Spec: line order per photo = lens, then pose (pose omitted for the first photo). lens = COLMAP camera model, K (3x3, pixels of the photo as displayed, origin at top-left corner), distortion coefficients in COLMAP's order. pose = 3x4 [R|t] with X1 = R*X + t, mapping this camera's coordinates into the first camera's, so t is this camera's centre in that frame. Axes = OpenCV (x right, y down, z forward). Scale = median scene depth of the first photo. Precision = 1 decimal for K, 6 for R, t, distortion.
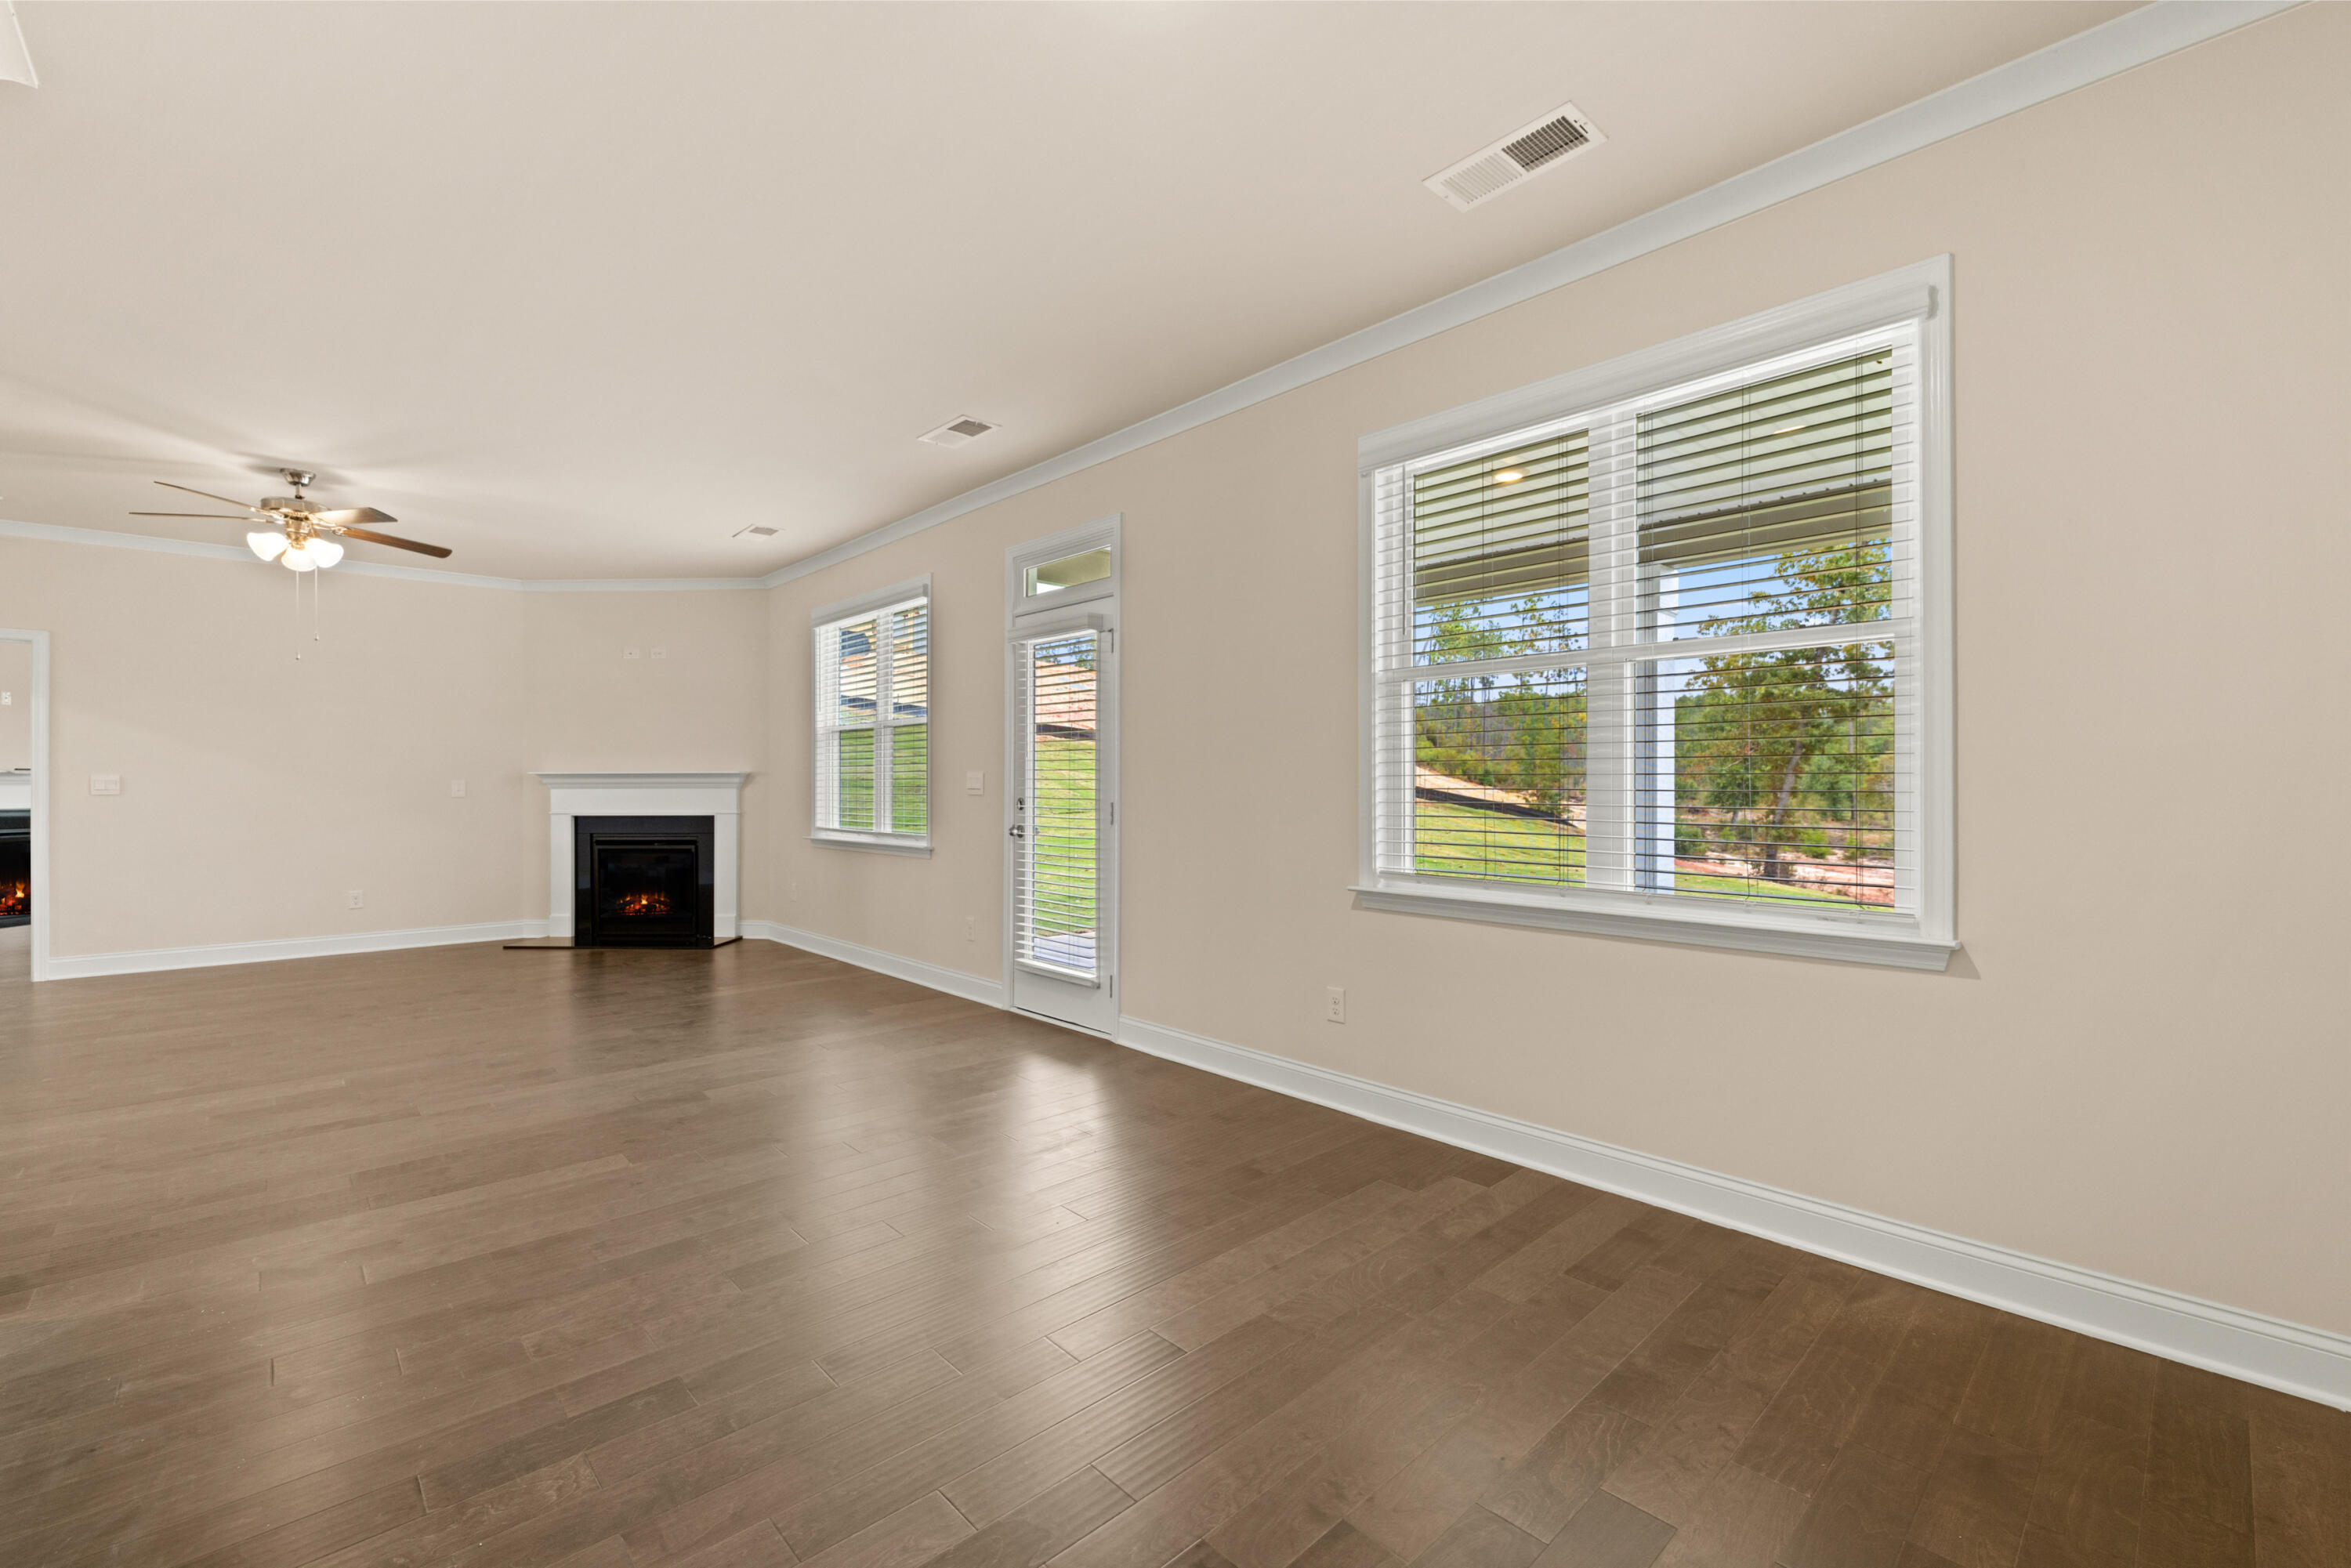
lens RADIAL K [[969.6, 0, 1161.8], [0, 969.6, 794.7], [0, 0, 1]] dist [0.002059, 0.000308]
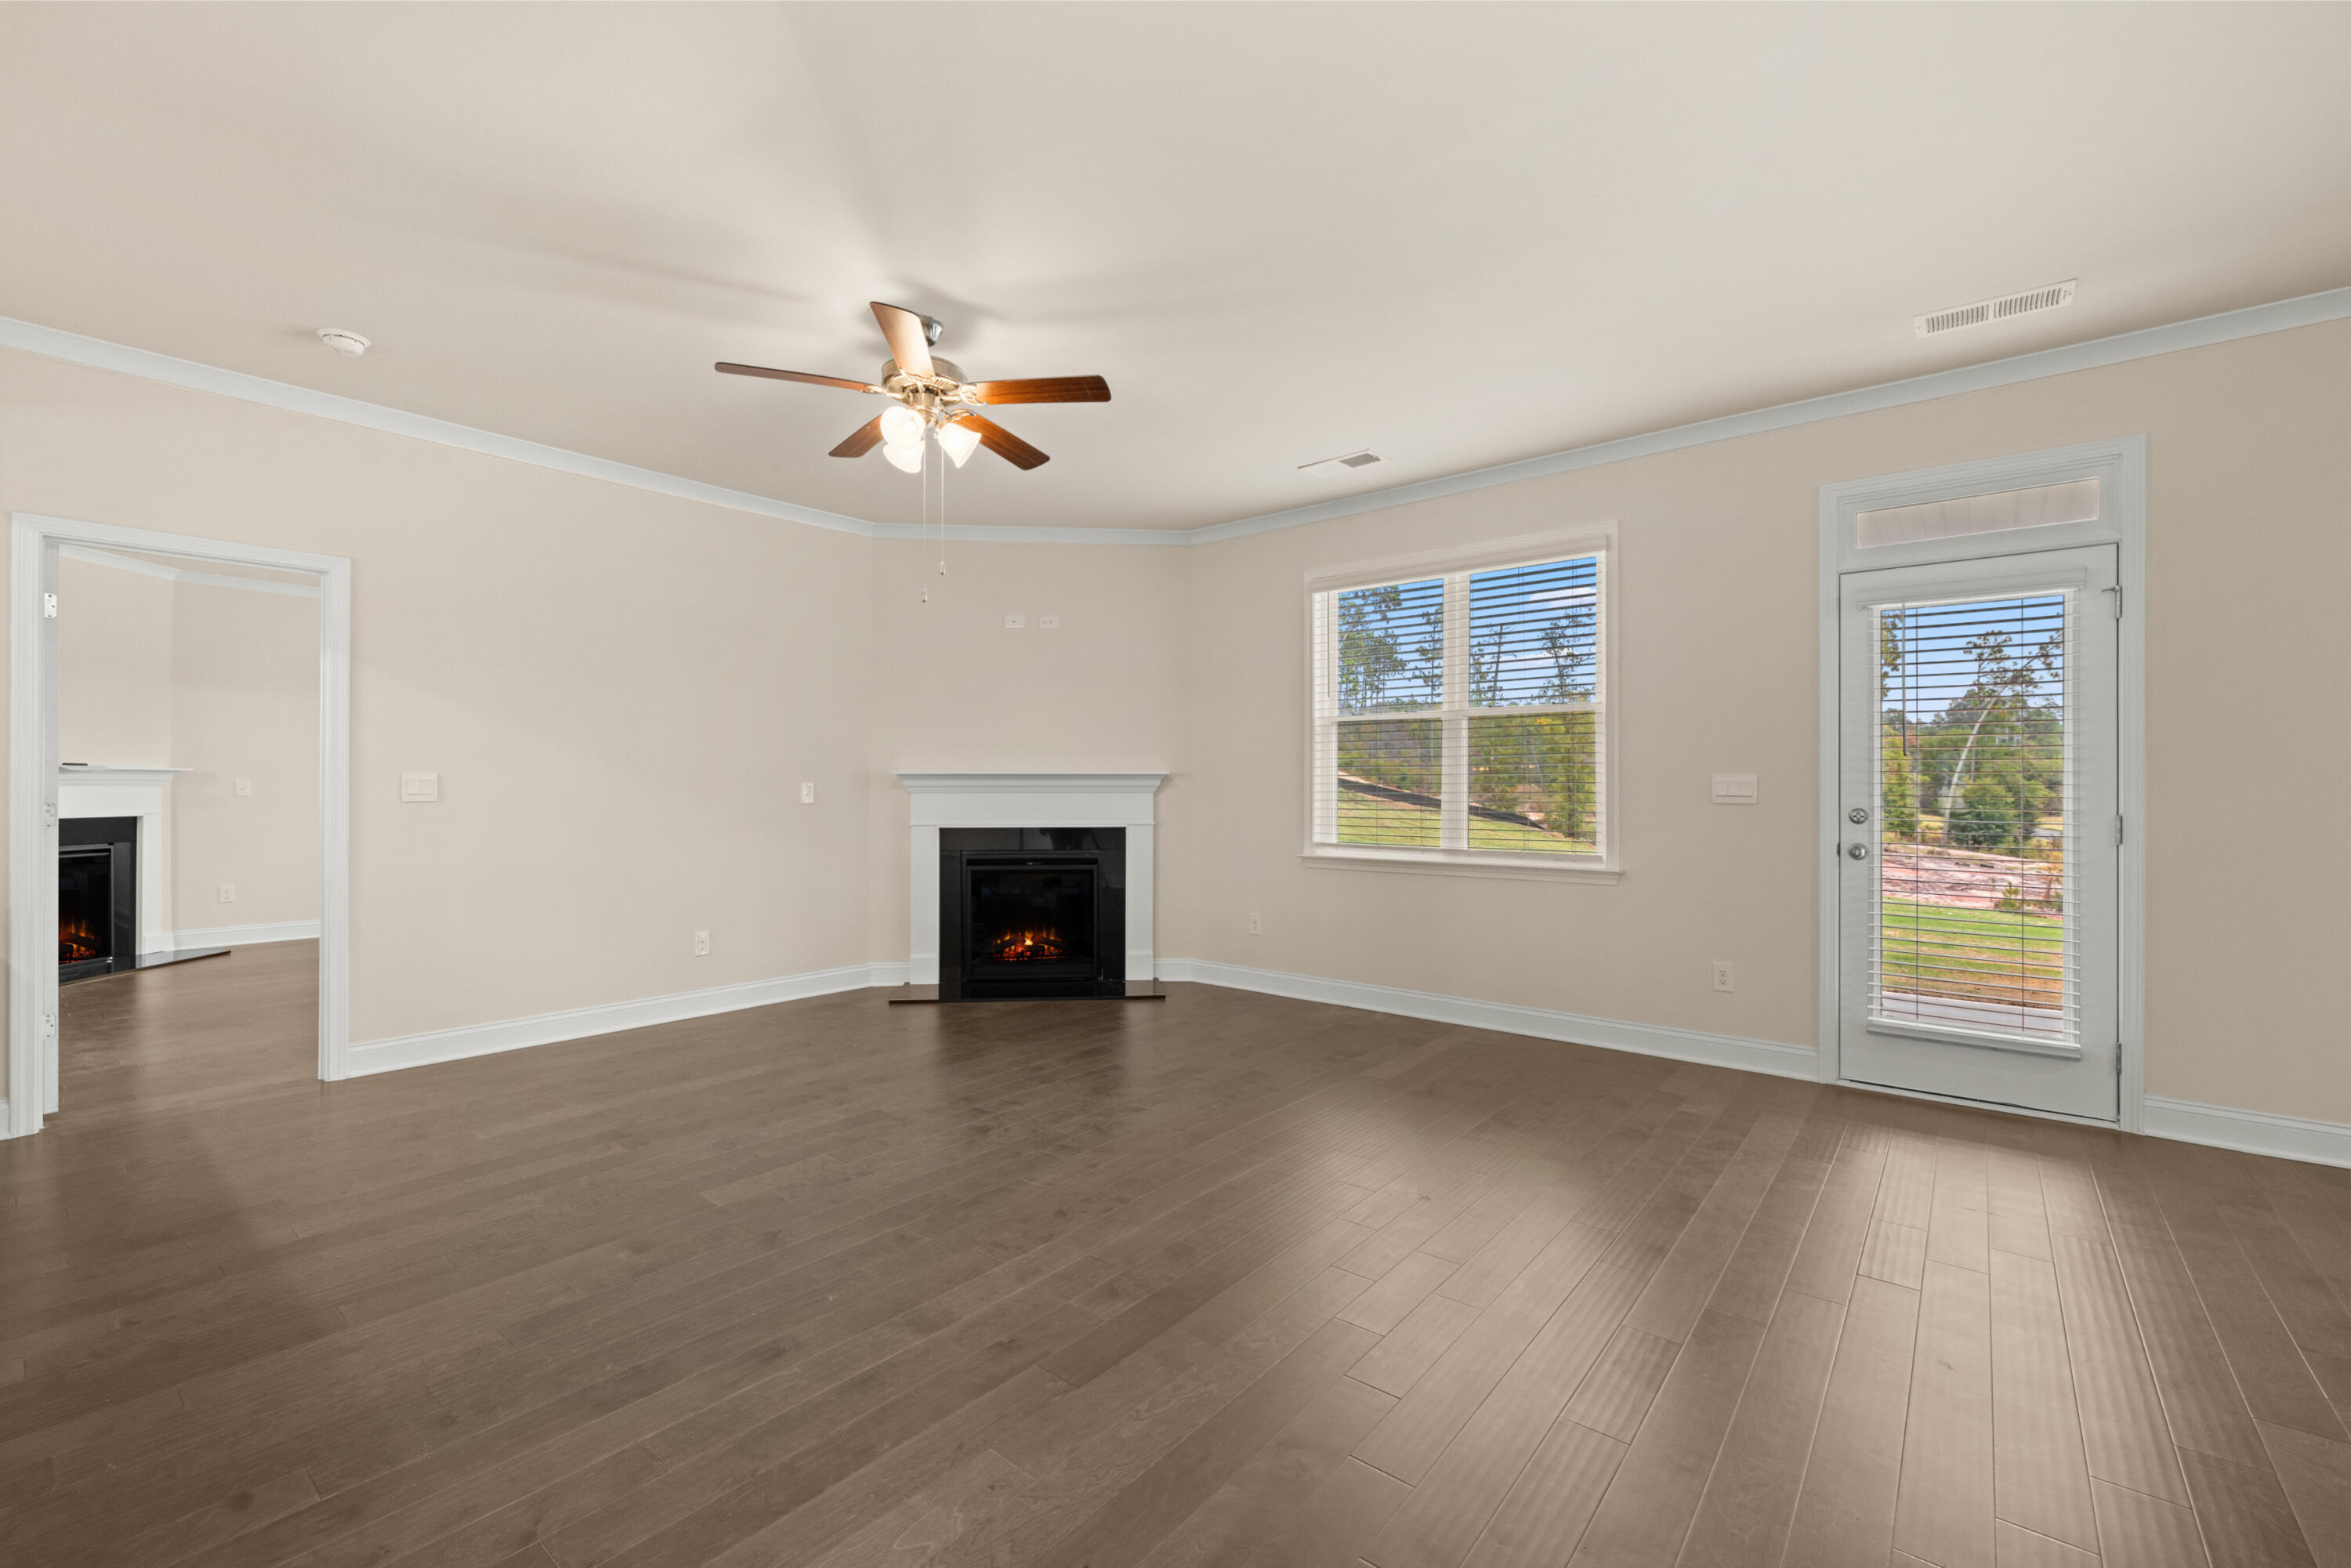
lens RADIAL K [[970.3, 0, 1175.5], [0, 970.3, 784.0], [0, 0, 1]] dist [-0.002552, -0.000101]
pose [[0.990694, 0.002847, 0.136077, -0.527823], [-0.000823, 0.999888, -0.014923, -0.002075], [-0.136104, 0.014672, 0.990586, 0.206436]]
